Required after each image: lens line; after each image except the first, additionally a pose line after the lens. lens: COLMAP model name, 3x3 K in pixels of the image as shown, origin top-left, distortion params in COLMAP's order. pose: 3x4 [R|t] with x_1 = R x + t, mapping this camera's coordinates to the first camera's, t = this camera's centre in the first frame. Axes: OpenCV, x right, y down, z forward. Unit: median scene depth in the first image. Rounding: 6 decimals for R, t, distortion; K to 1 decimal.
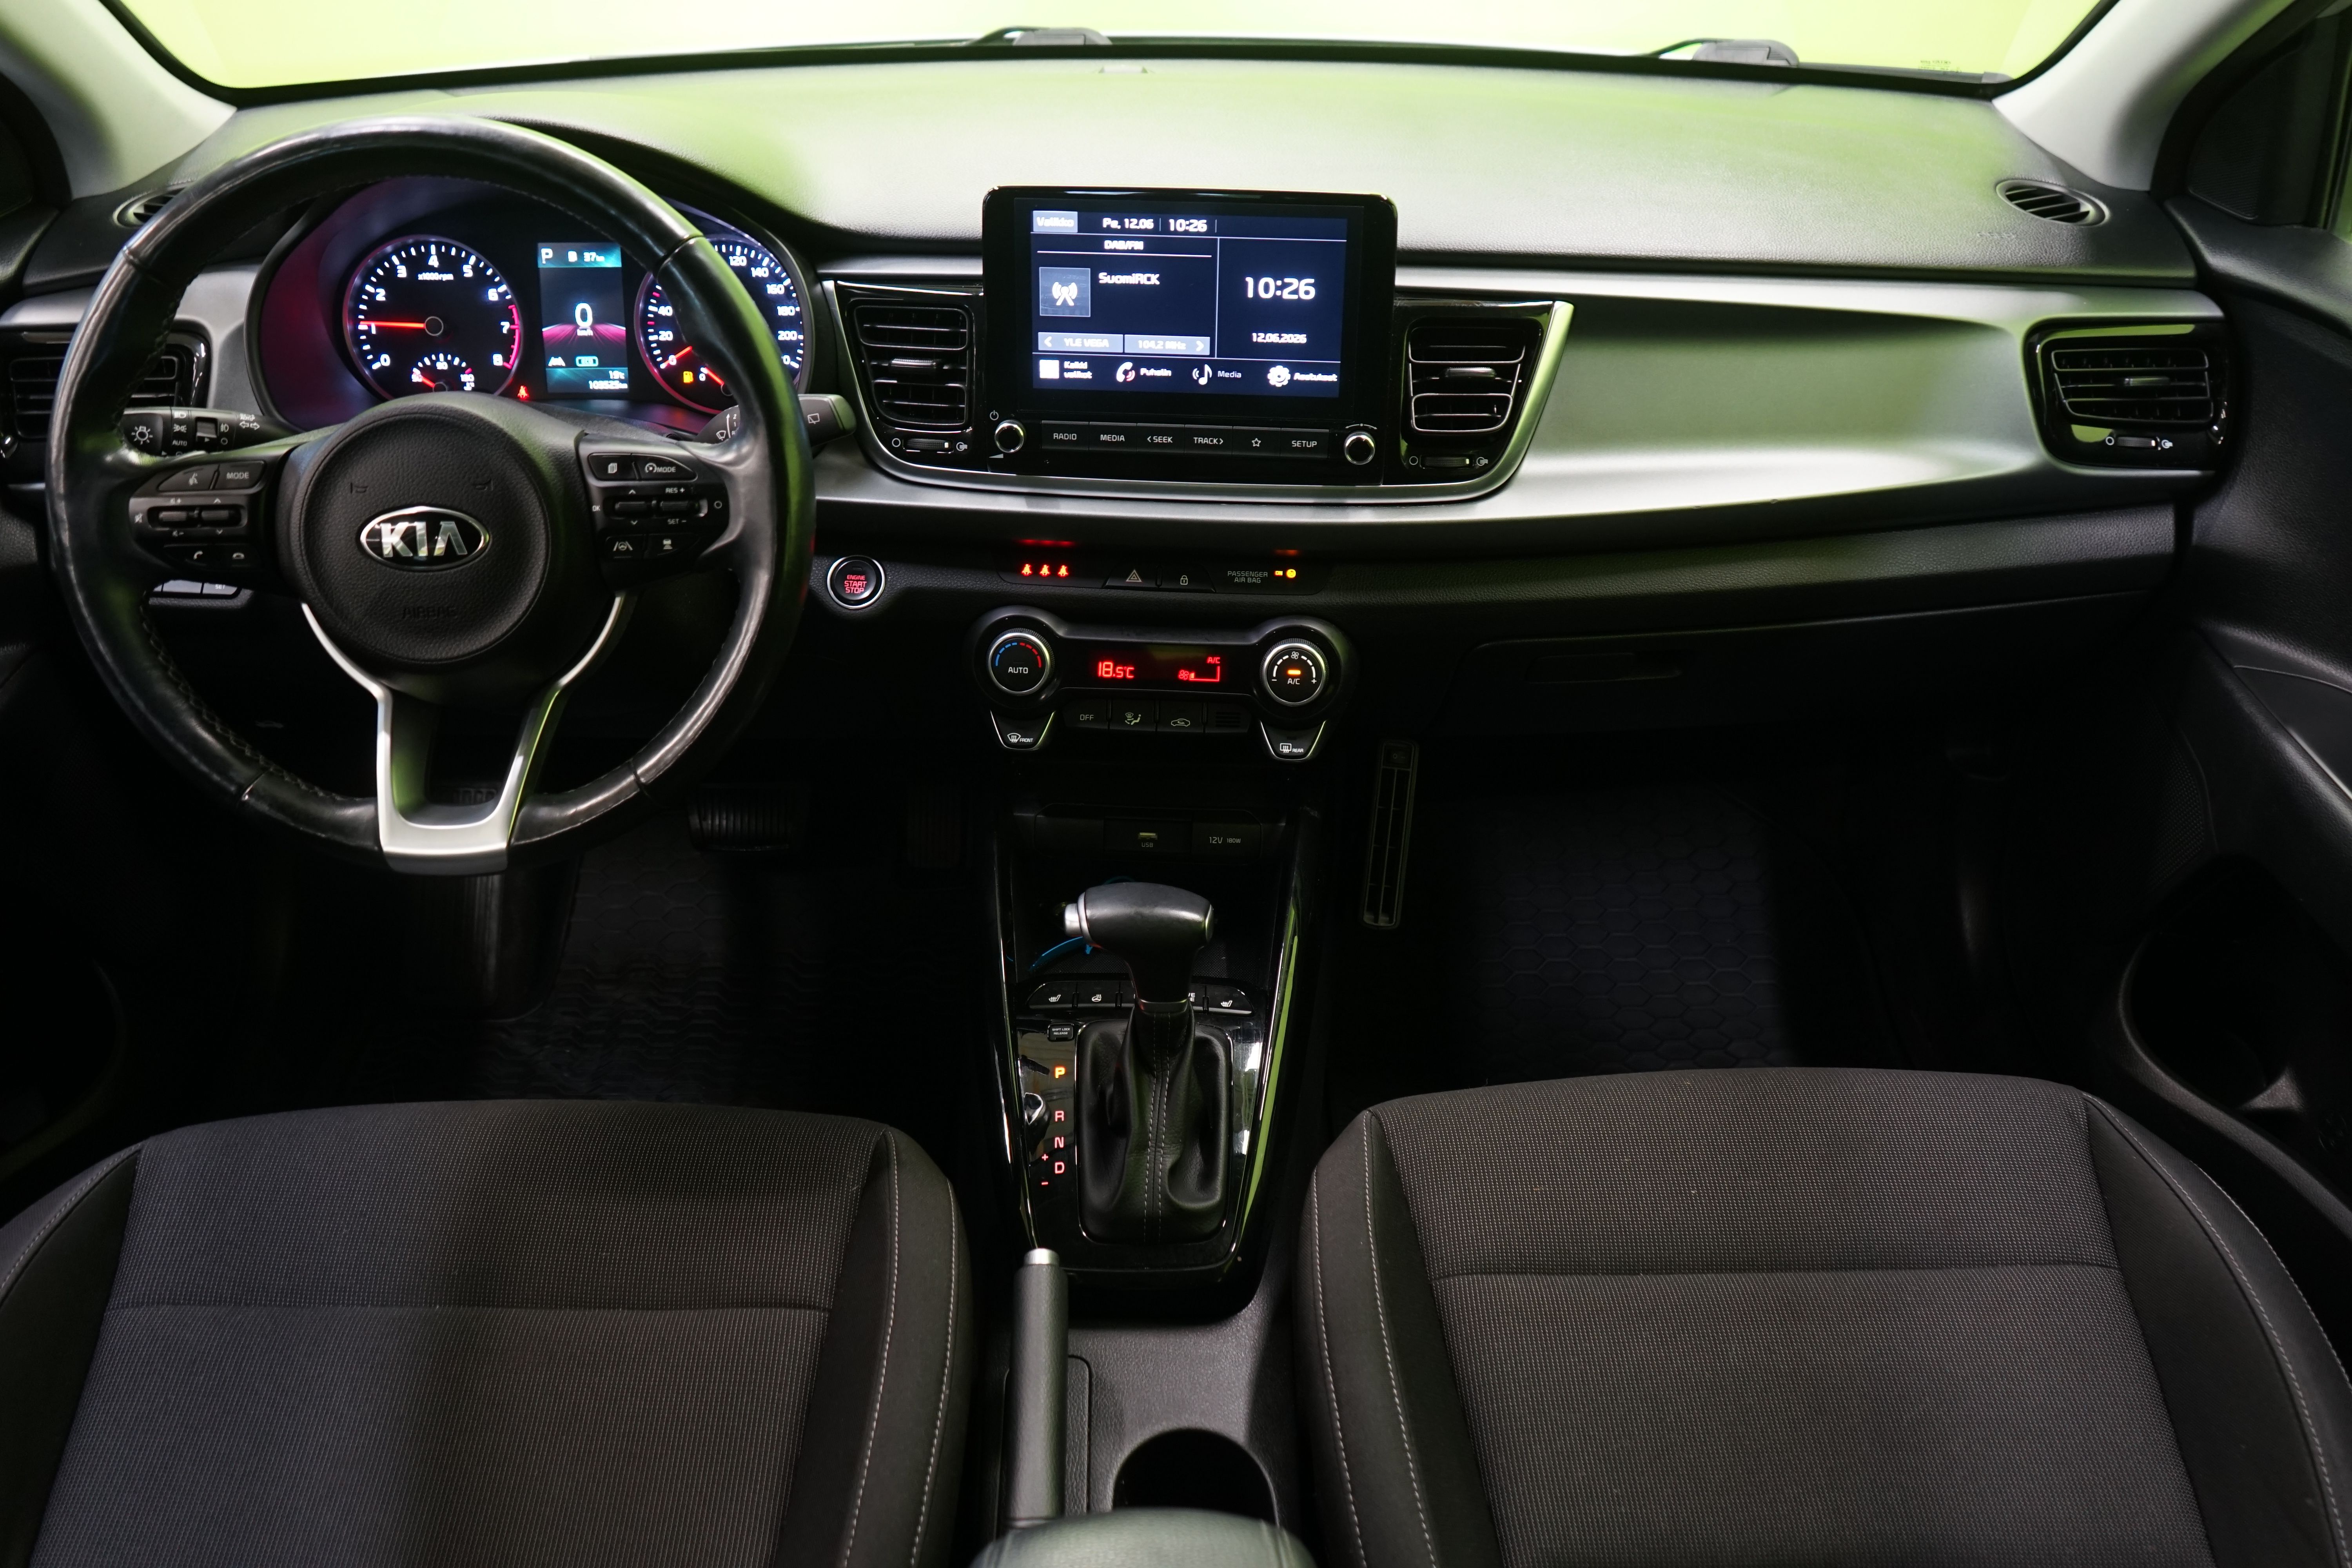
lens RADIAL K [[1928.0, 0, 1190.5], [0, 1928.0, 781.9], [0, 0, 1]] dist [-0.016973, 0.019564]
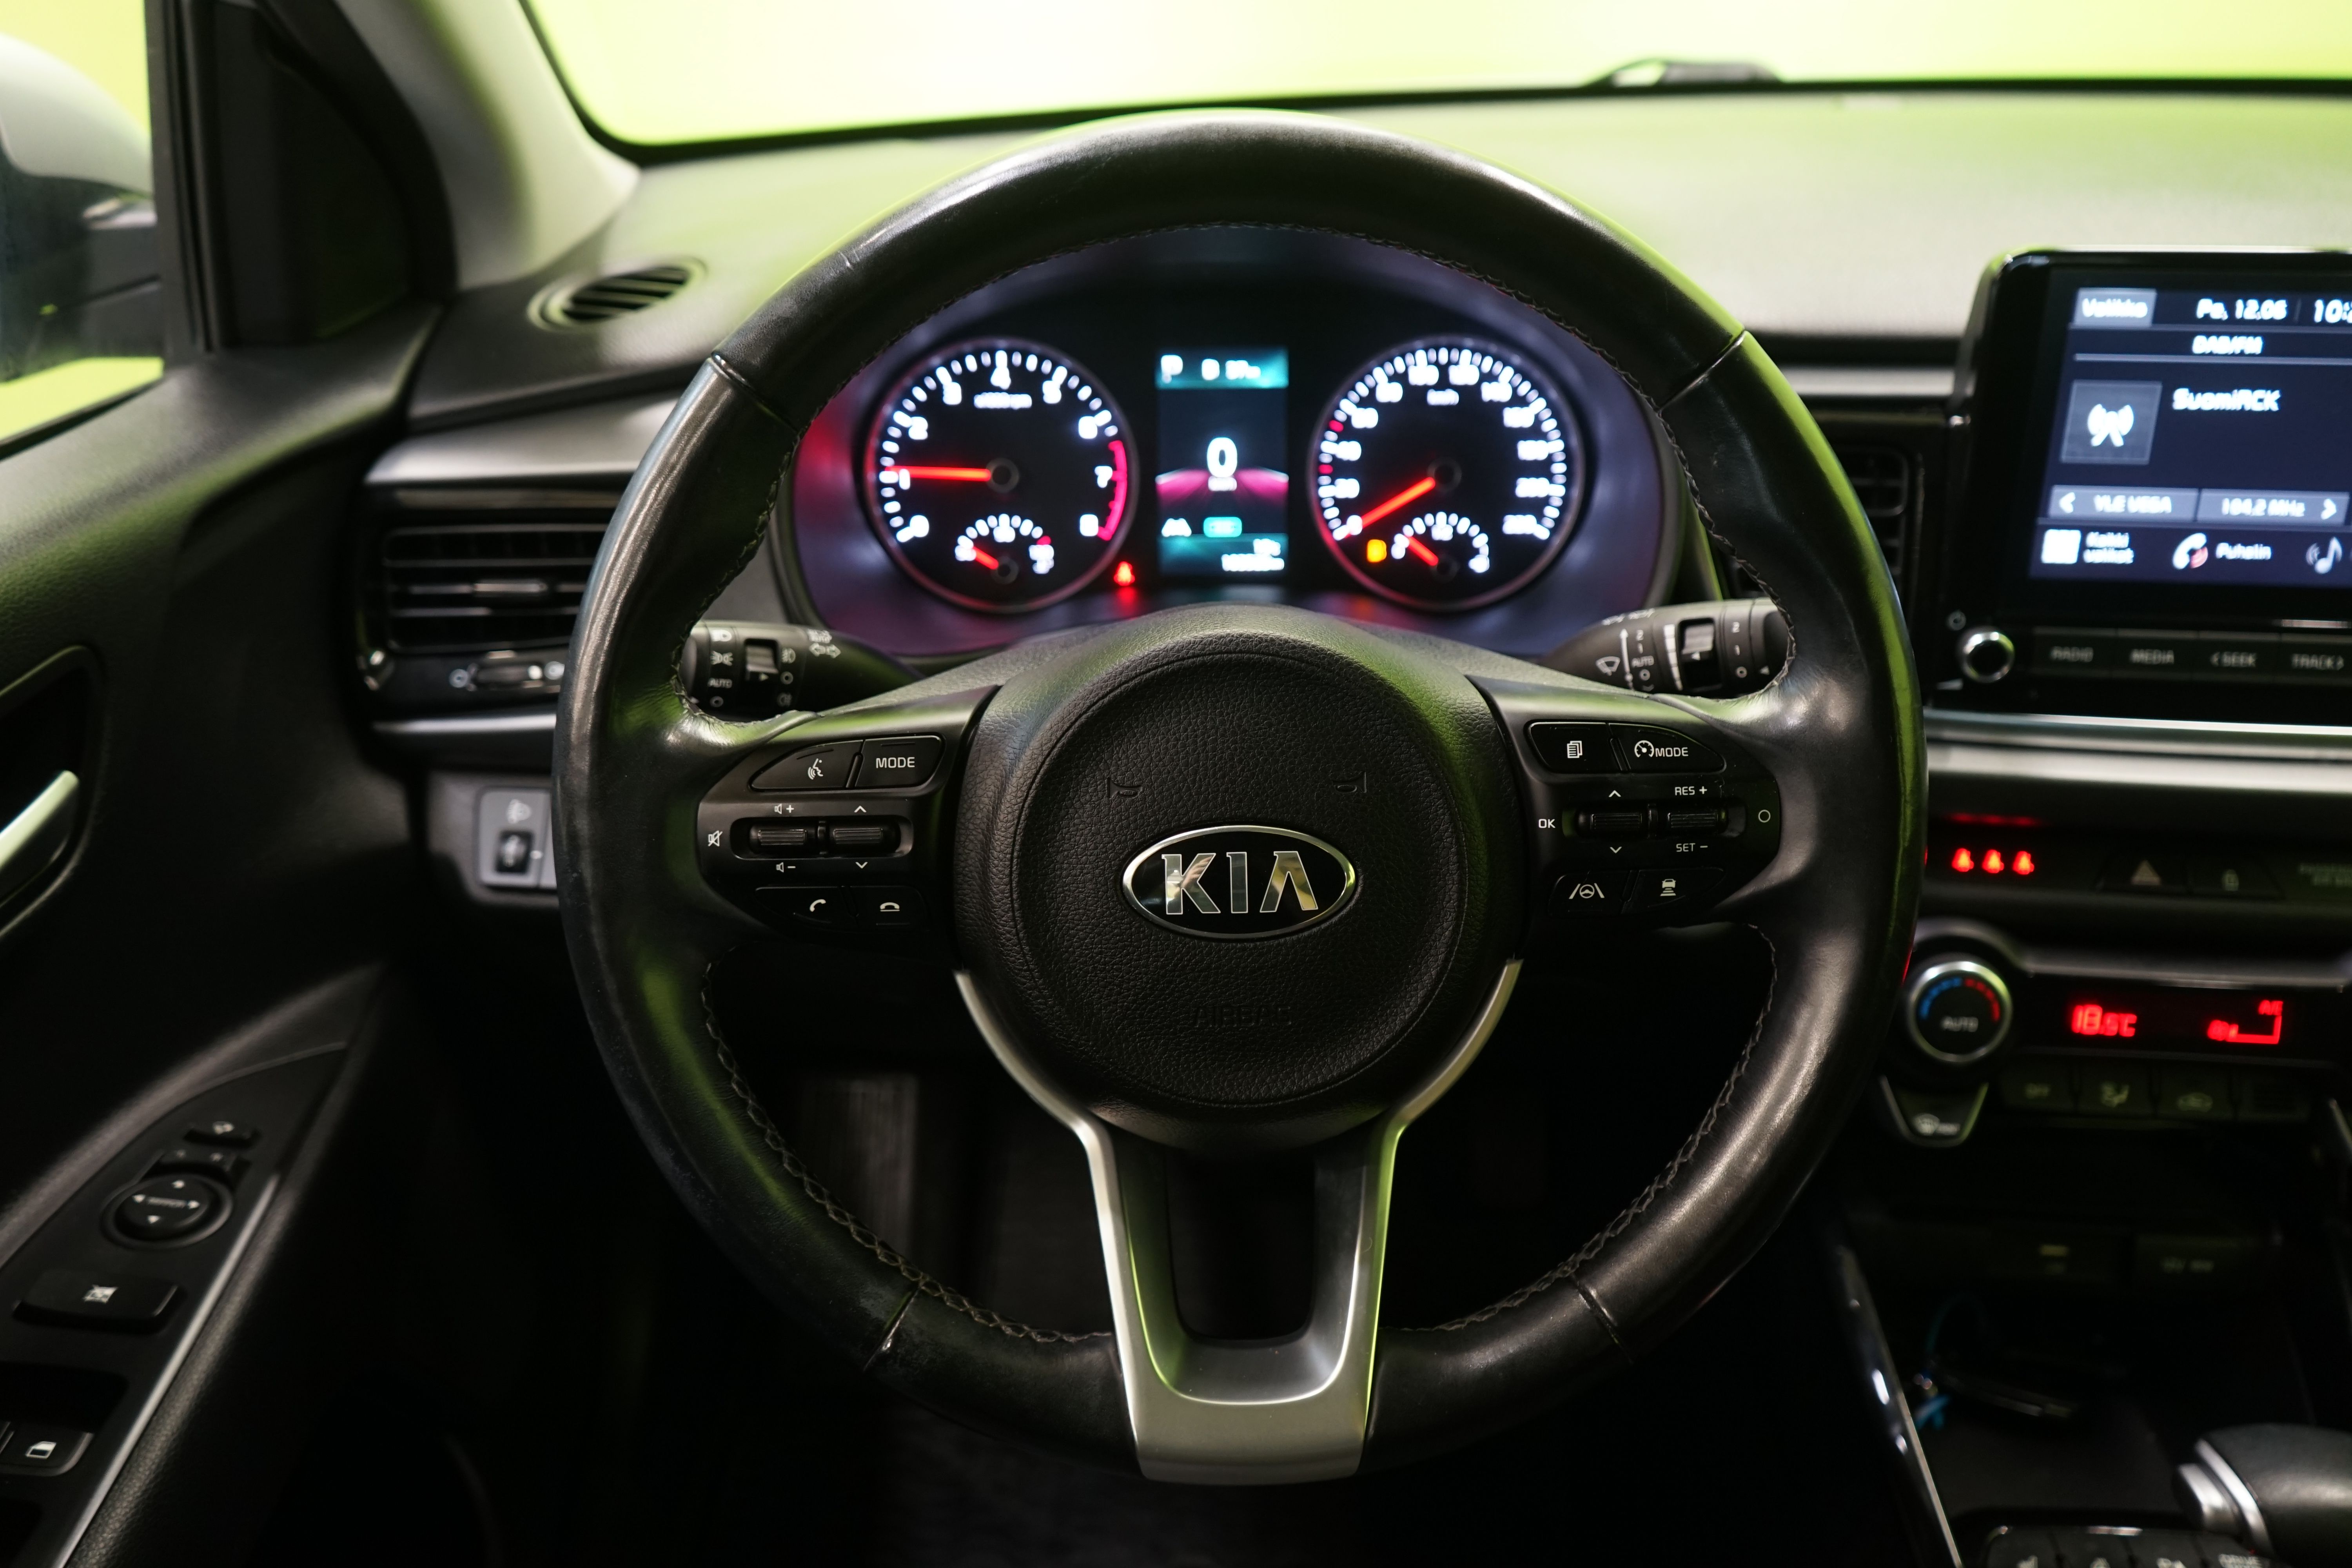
lens RADIAL K [[1928.0, 0, 1164.6], [0, 1928.0, 787.7], [0, 0, 1]] dist [-0.016973, 0.019564]
pose [[0.998923, 0.003200, -0.046283, -0.326699], [-0.005717, 0.998506, -0.054335, -0.101867], [0.046040, 0.054541, 0.997450, 0.377753]]
